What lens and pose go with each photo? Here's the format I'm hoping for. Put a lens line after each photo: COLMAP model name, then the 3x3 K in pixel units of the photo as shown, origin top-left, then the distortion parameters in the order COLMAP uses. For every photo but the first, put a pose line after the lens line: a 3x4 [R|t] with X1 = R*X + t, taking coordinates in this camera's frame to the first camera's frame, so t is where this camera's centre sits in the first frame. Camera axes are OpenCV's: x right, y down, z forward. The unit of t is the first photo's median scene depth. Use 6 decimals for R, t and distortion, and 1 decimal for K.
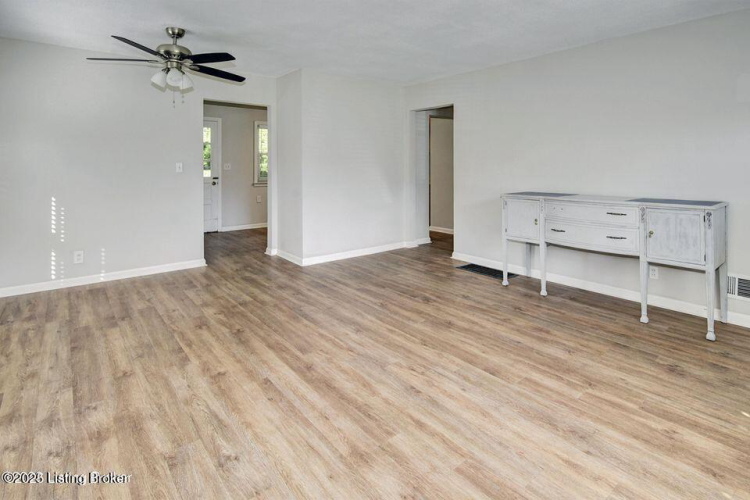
lens RADIAL K [[382.8, 0, 394.0], [0, 382.8, 250.4], [0, 0, 1]] dist [-0.001020, -0.000146]
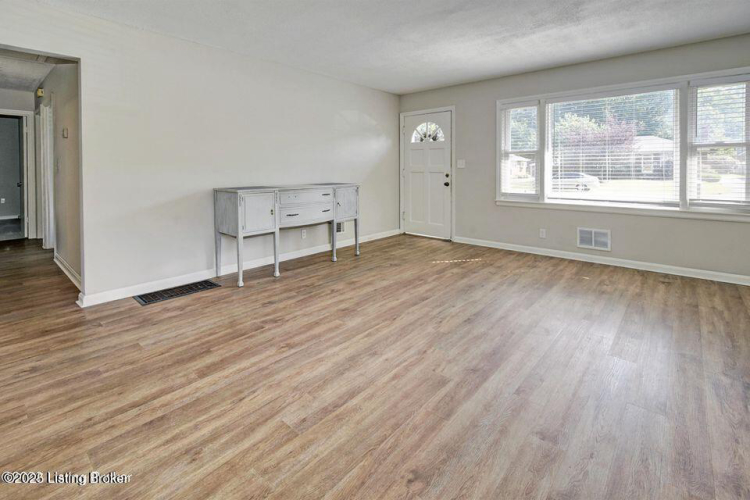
lens RADIAL K [[330.8, 0, 374.2], [0, 330.8, 245.1], [0, 0, 1]] dist [0.012853, -0.009235]
pose [[-0.124400, -0.225809, 0.966196, -0.785623], [0.216822, 0.944041, 0.248547, -0.206299], [-0.968252, 0.240412, -0.068478, 1.056018]]
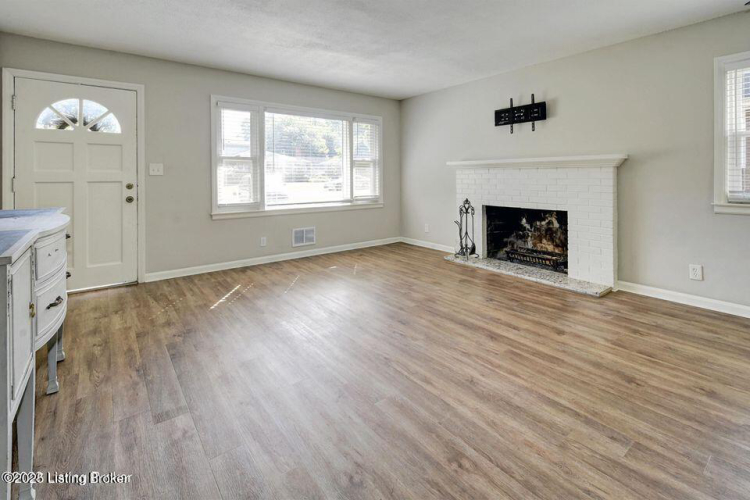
lens RADIAL K [[349.2, 0, 373.3], [0, 349.2, 233.6], [0, 0, 1]] dist [0.018689, -0.010592]
pose [[-0.997193, -0.013172, 0.073705, 0.053791], [0.015422, 0.927159, 0.374350, -0.333410], [-0.073267, 0.374436, -0.924353, 1.632550]]
